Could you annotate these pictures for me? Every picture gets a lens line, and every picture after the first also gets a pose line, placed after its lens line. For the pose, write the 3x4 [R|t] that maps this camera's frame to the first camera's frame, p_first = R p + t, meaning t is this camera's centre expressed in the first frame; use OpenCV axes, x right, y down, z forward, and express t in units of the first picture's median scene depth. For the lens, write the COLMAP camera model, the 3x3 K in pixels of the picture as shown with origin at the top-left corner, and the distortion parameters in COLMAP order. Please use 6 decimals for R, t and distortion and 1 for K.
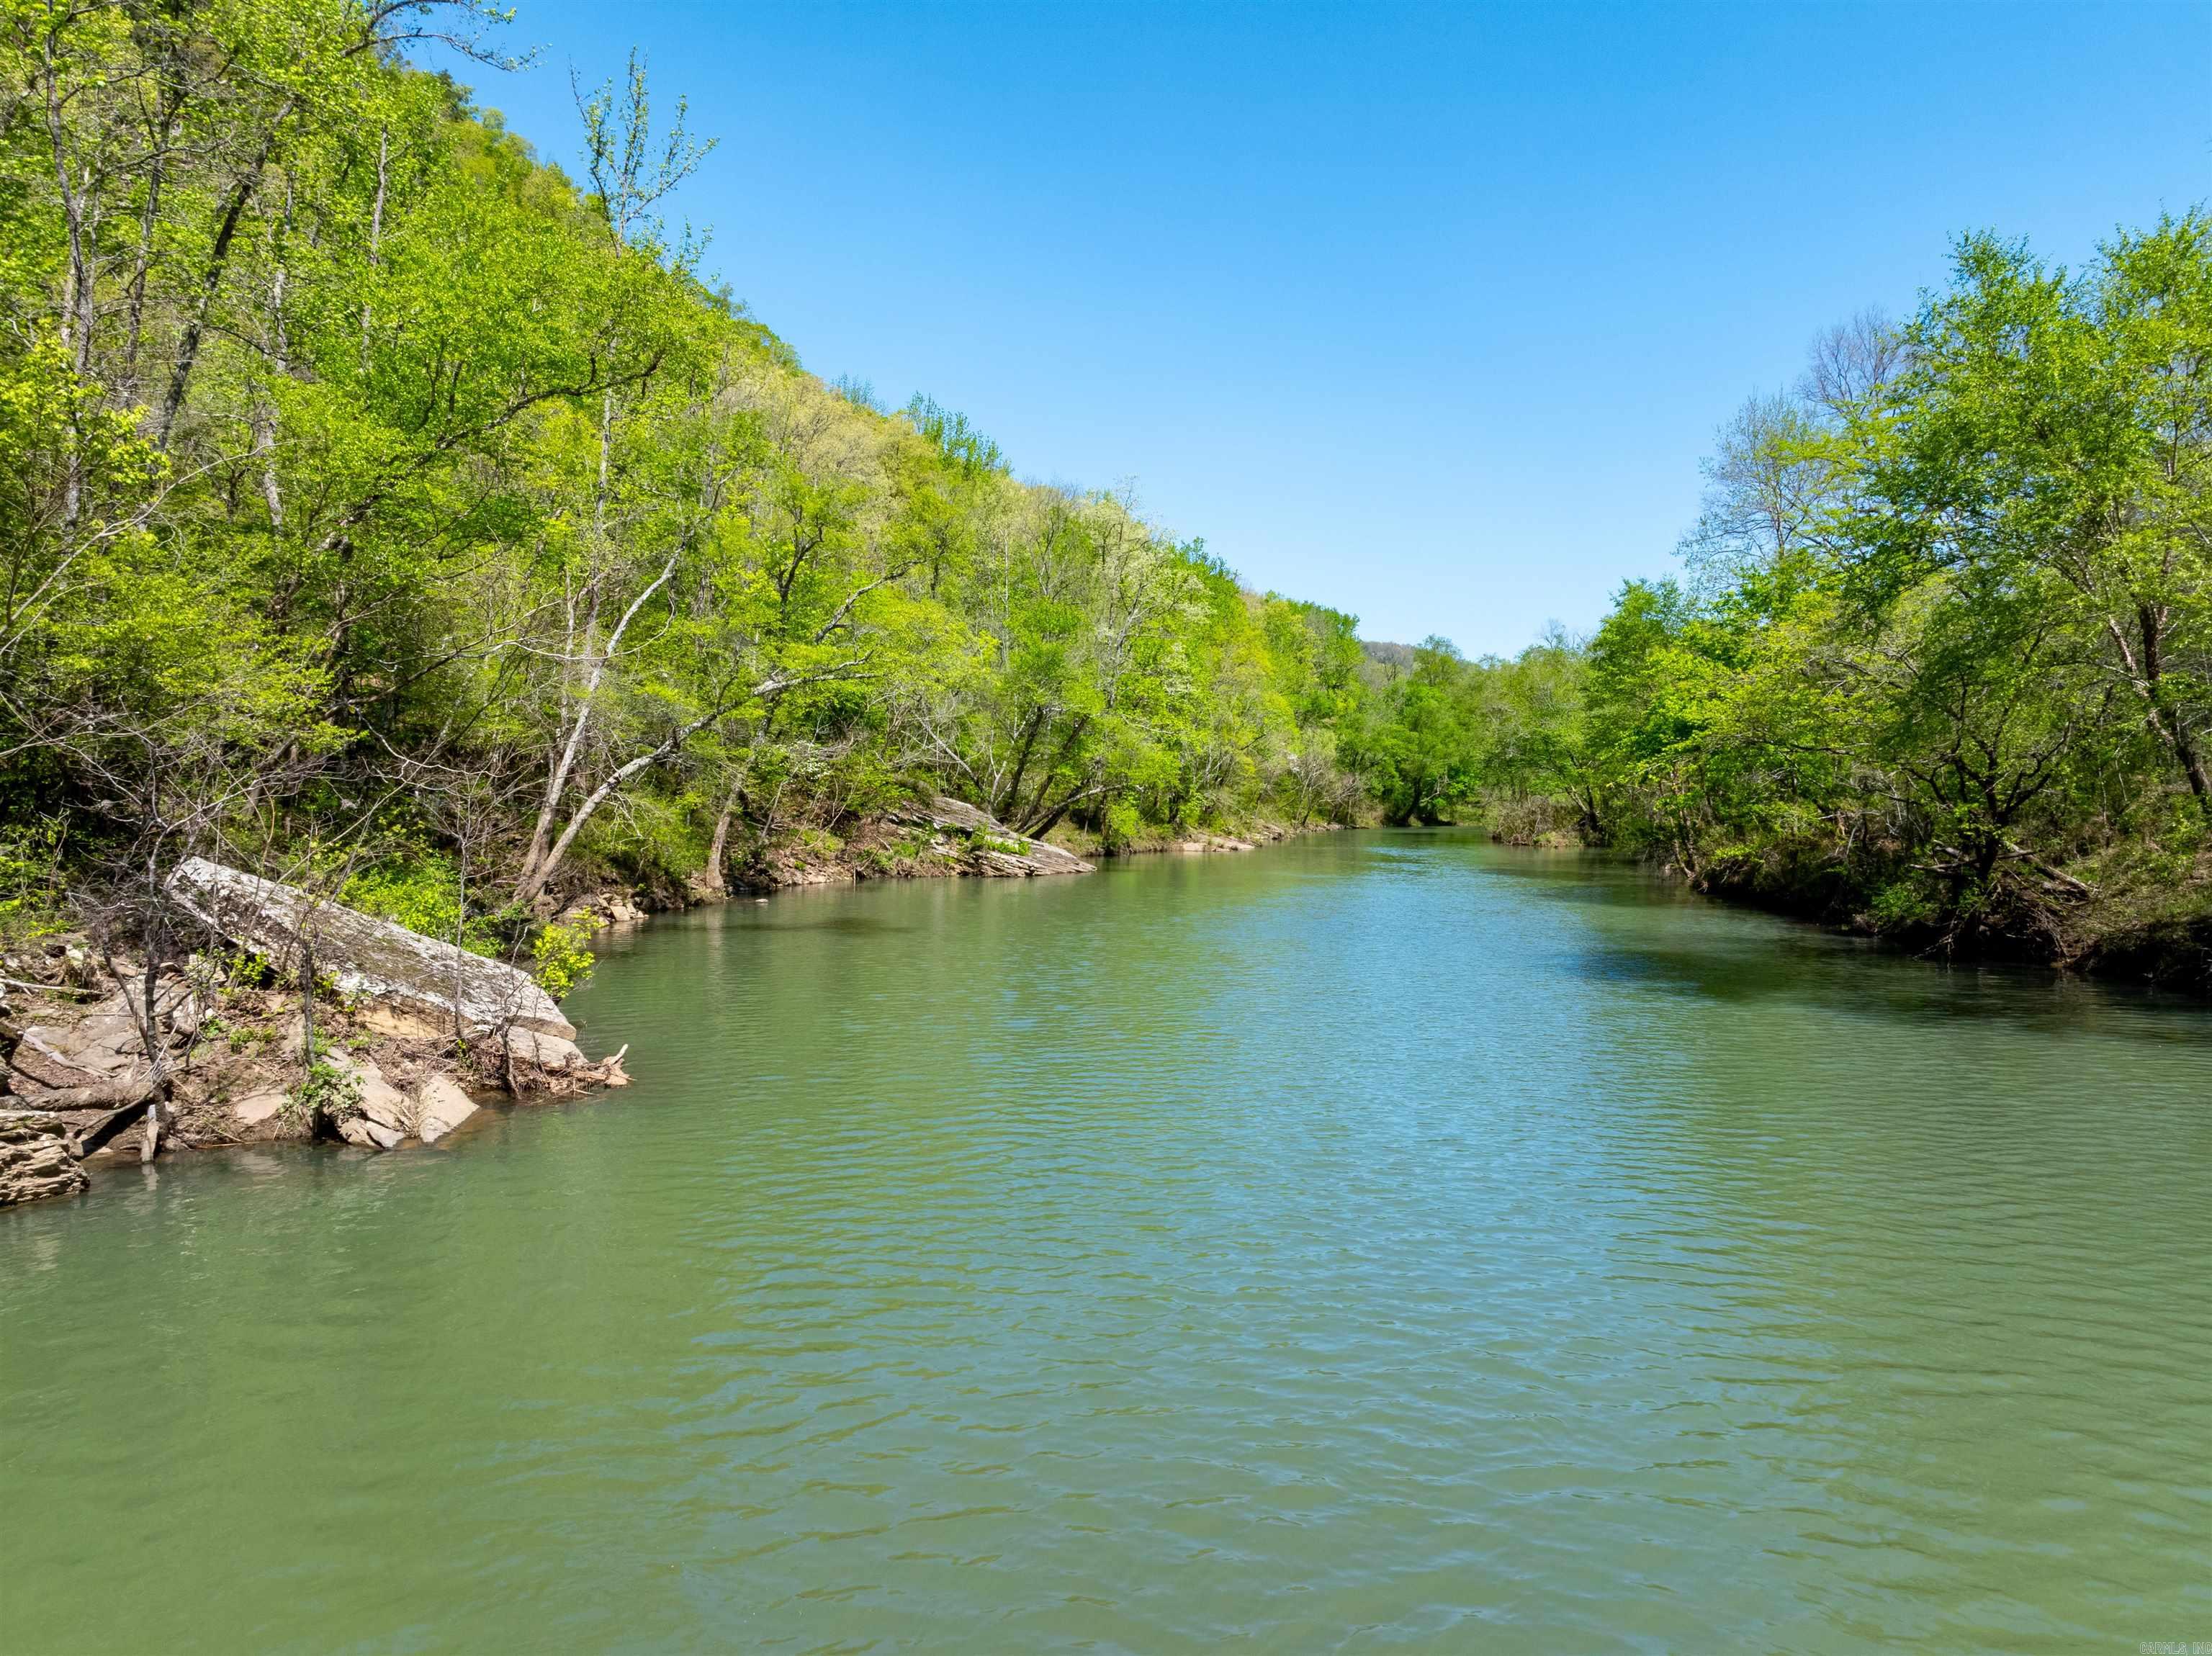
lens RADIAL K [[1561.2, 0, 1111.5], [0, 1561.2, 829.2], [0, 0, 1]] dist [-0.042529, 0.029198]
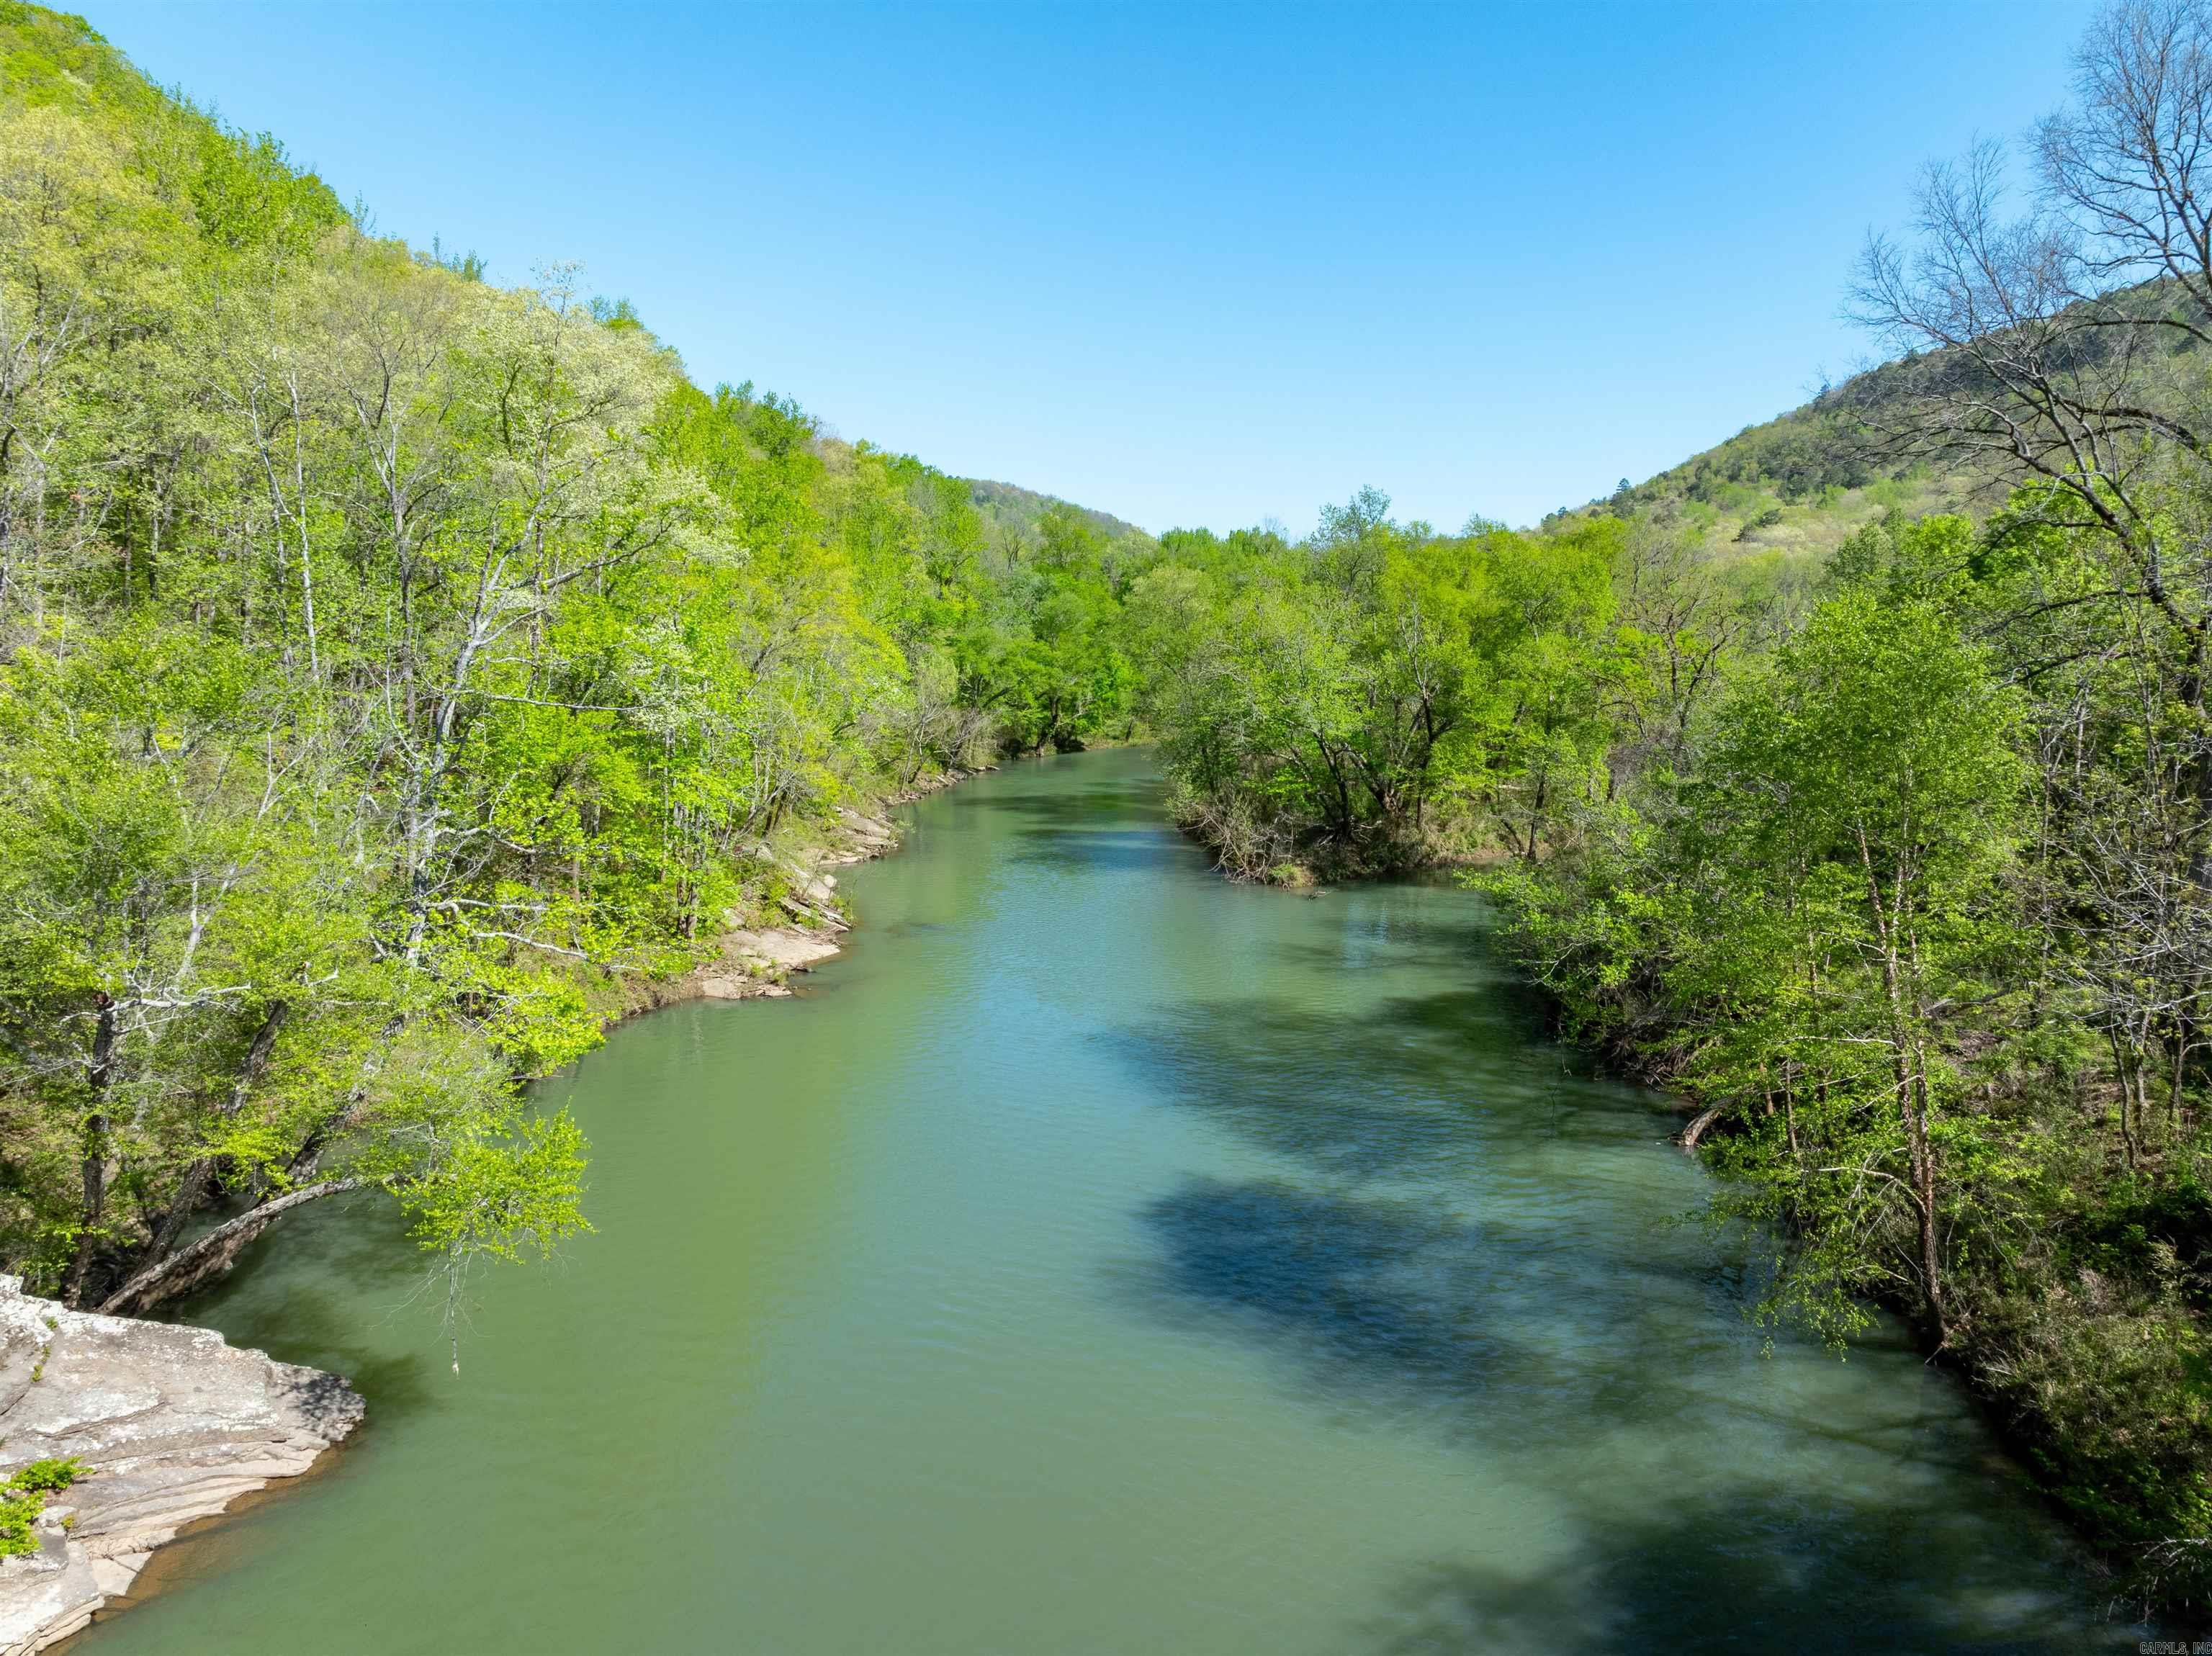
lens RADIAL K [[1561.2, 0, 1128.9], [0, 1561.2, 817.7], [0, 0, 1]] dist [-0.042529, 0.029198]
pose [[0.964546, -0.032449, 0.261912, 0.029039], [0.006677, 0.995095, 0.098694, -0.058160], [-0.263830, -0.093446, 0.960032, 0.272053]]
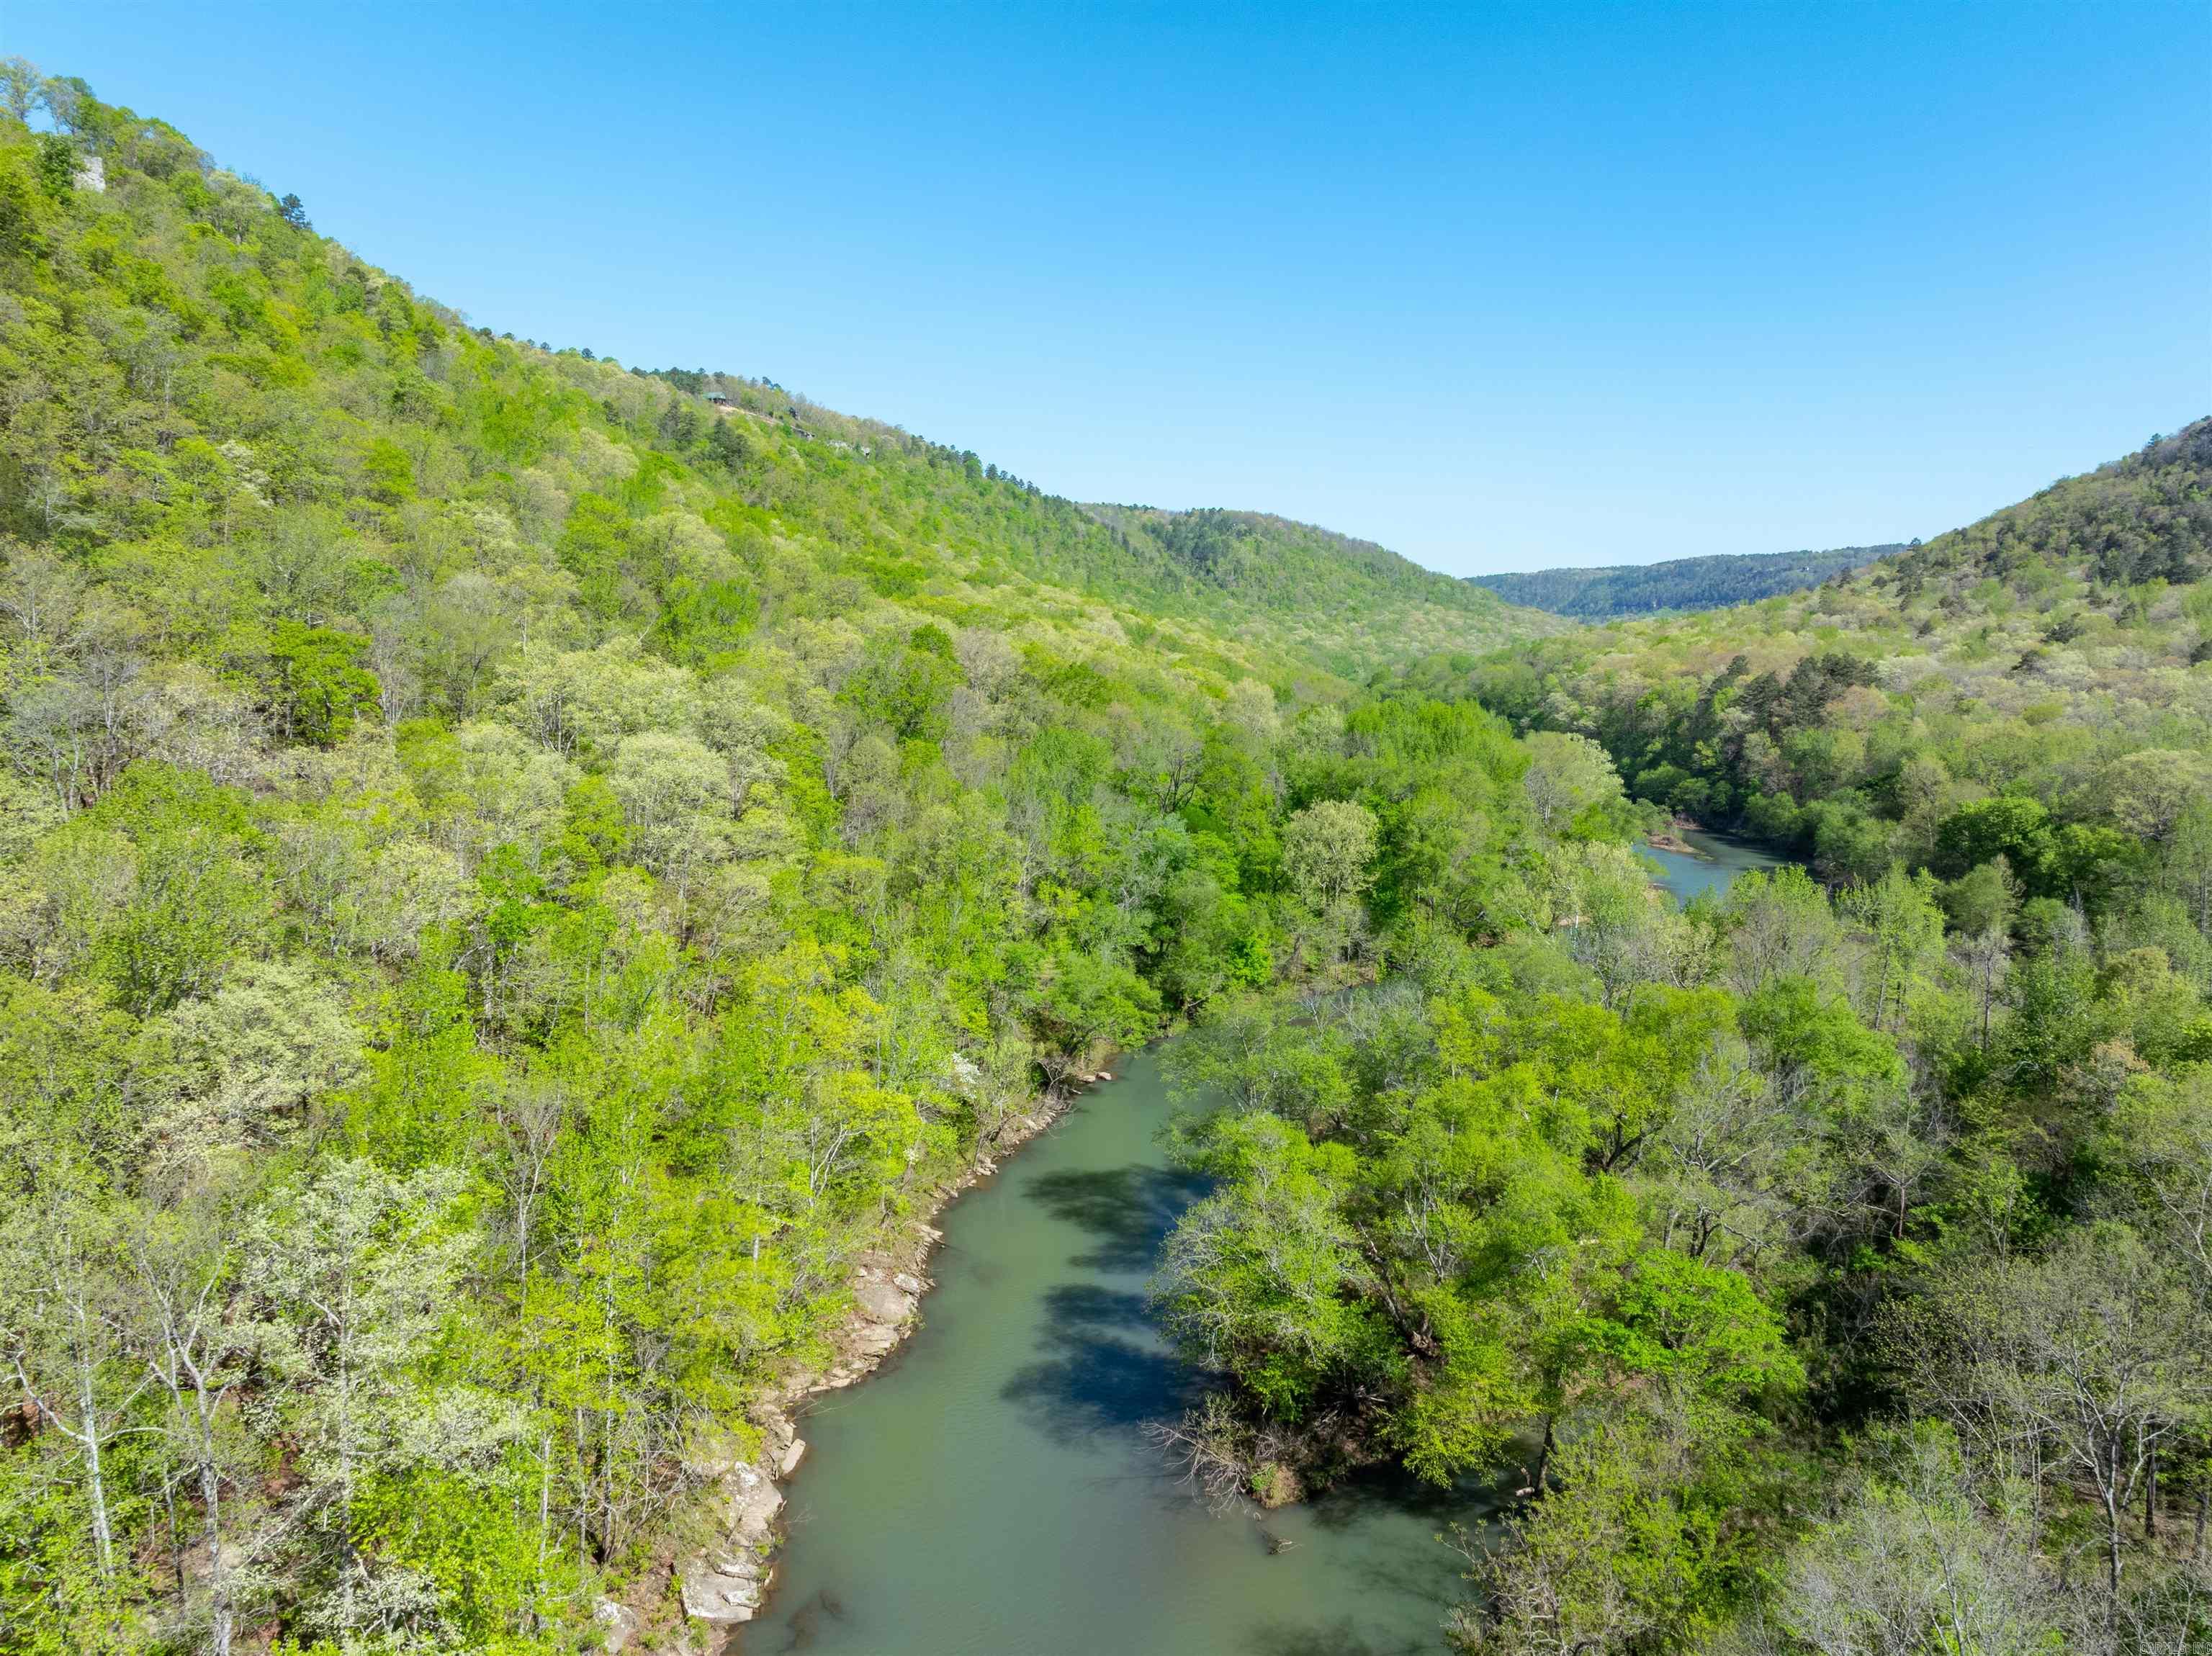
lens RADIAL K [[1561.2, 0, 1117.1], [0, 1561.2, 810.1], [0, 0, 1]] dist [-0.042529, 0.029198]
pose [[0.996471, -0.013117, 0.082905, 0.119064], [0.005477, 0.995770, 0.091721, -0.214466], [-0.083757, -0.090943, 0.992328, 0.303362]]
